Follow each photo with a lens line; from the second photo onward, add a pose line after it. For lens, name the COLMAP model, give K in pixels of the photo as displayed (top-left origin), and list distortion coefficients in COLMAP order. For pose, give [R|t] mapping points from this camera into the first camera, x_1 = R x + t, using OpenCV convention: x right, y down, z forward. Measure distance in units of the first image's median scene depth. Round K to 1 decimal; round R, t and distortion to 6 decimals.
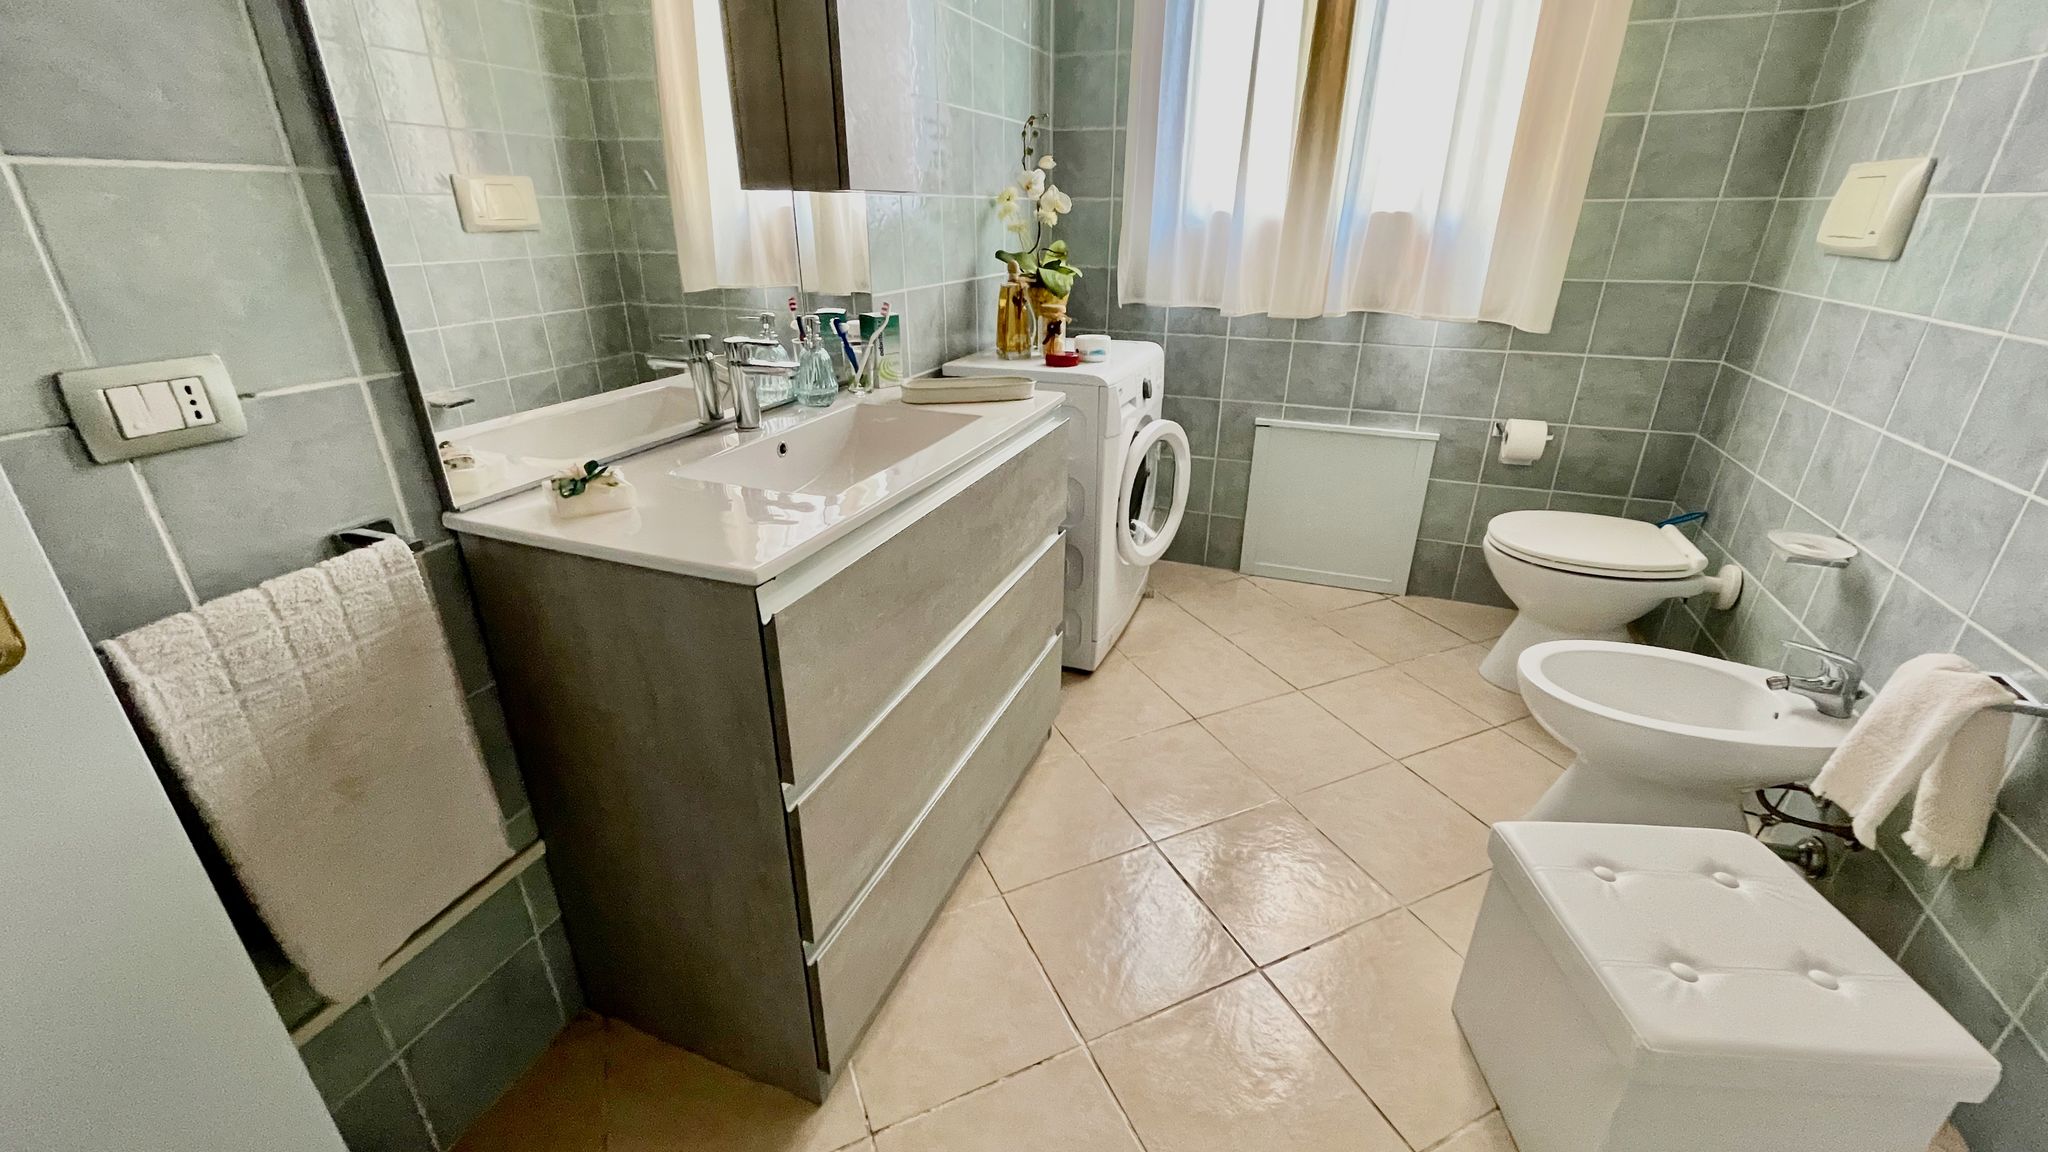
lens RADIAL K [[823.1, 0, 1031.8], [0, 823.1, 568.3], [0, 0, 1]] dist [-0.004728, 0.002522]
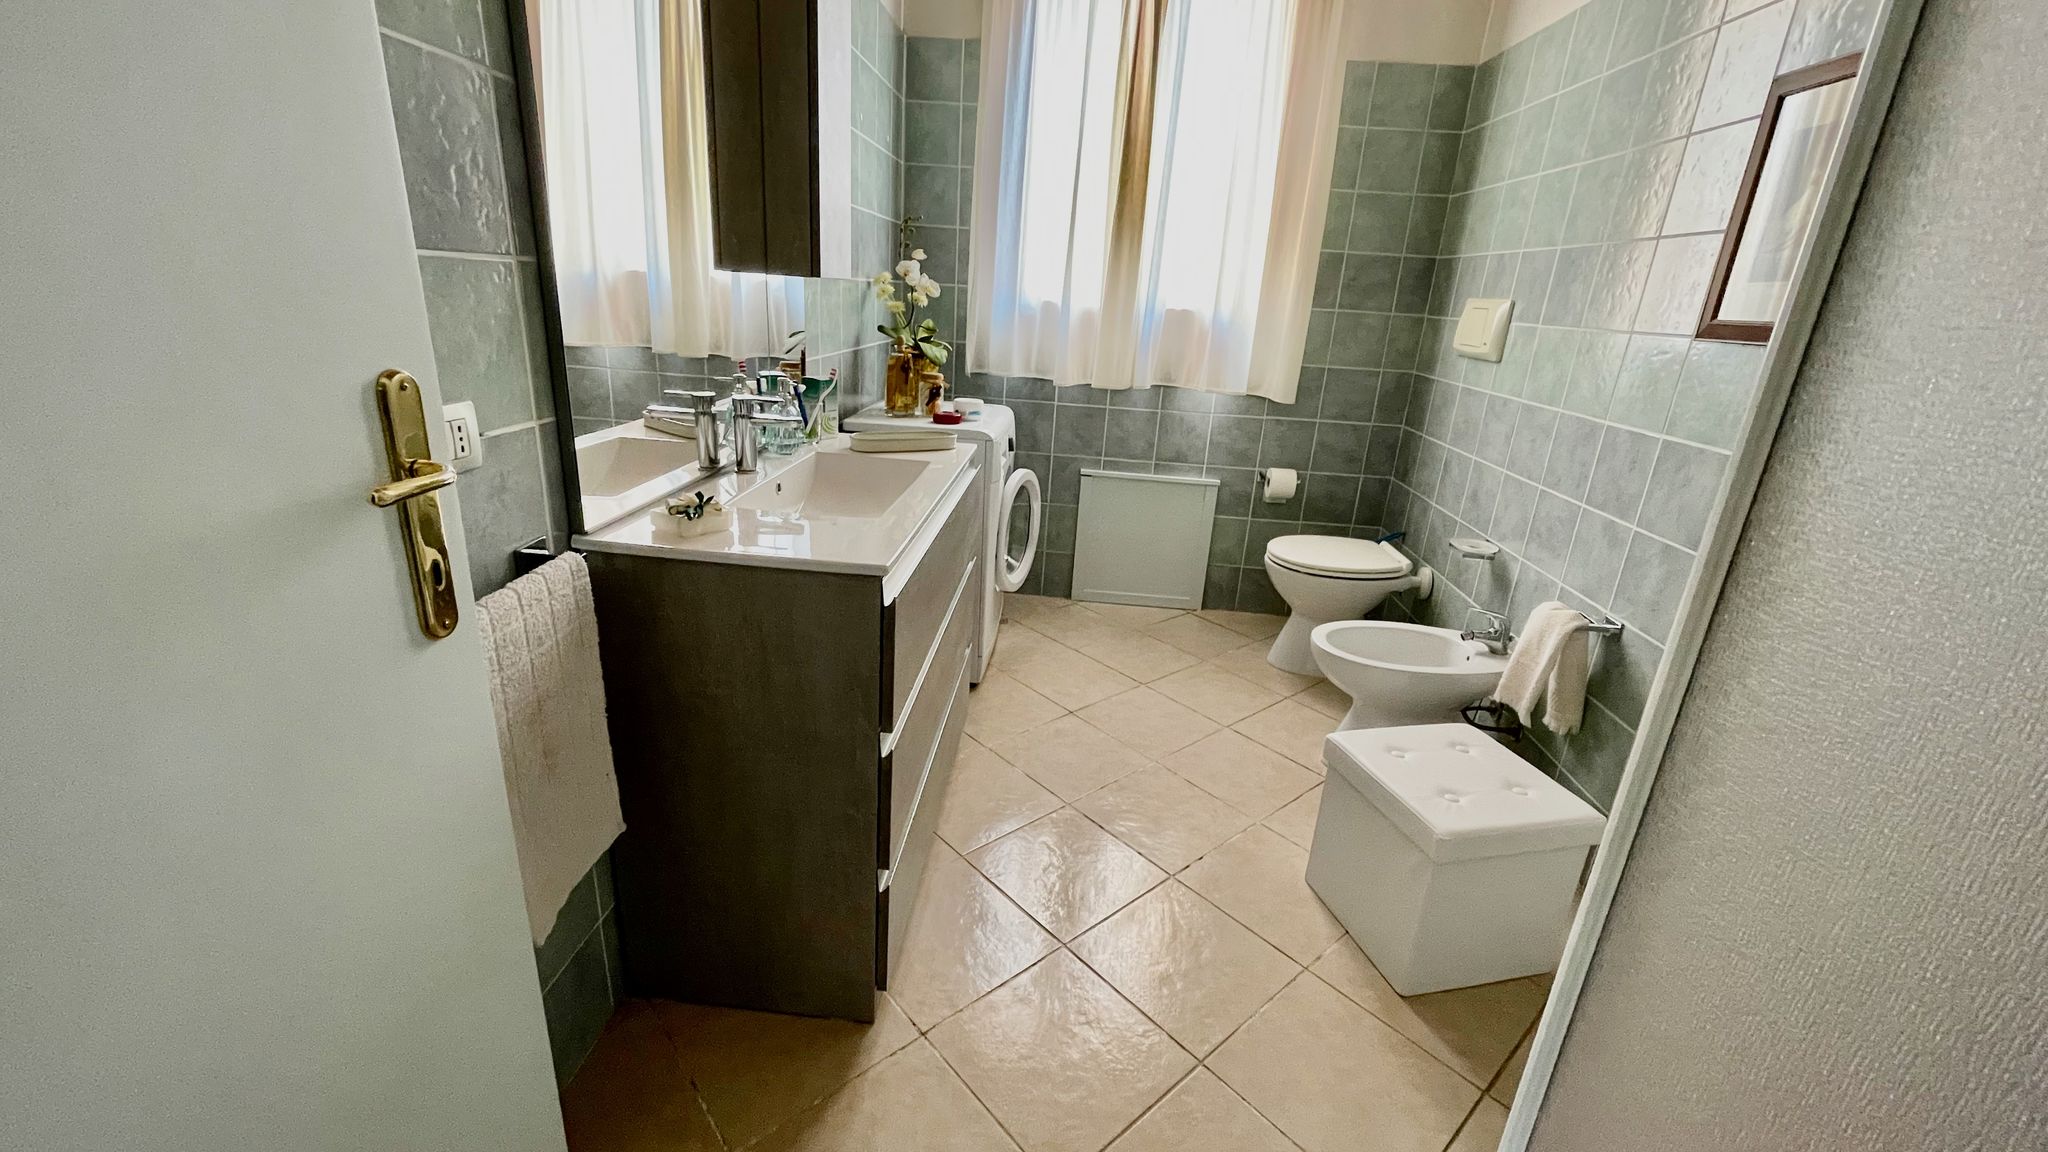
lens RADIAL K [[823.1, 0, 1025.9], [0, 823.1, 572.0], [0, 0, 1]] dist [-0.004728, 0.002522]
pose [[0.955961, -0.040464, 0.290693, -0.212562], [0.060315, 0.996395, -0.059654, 0.046218], [-0.287231, 0.074560, 0.954955, -0.154412]]
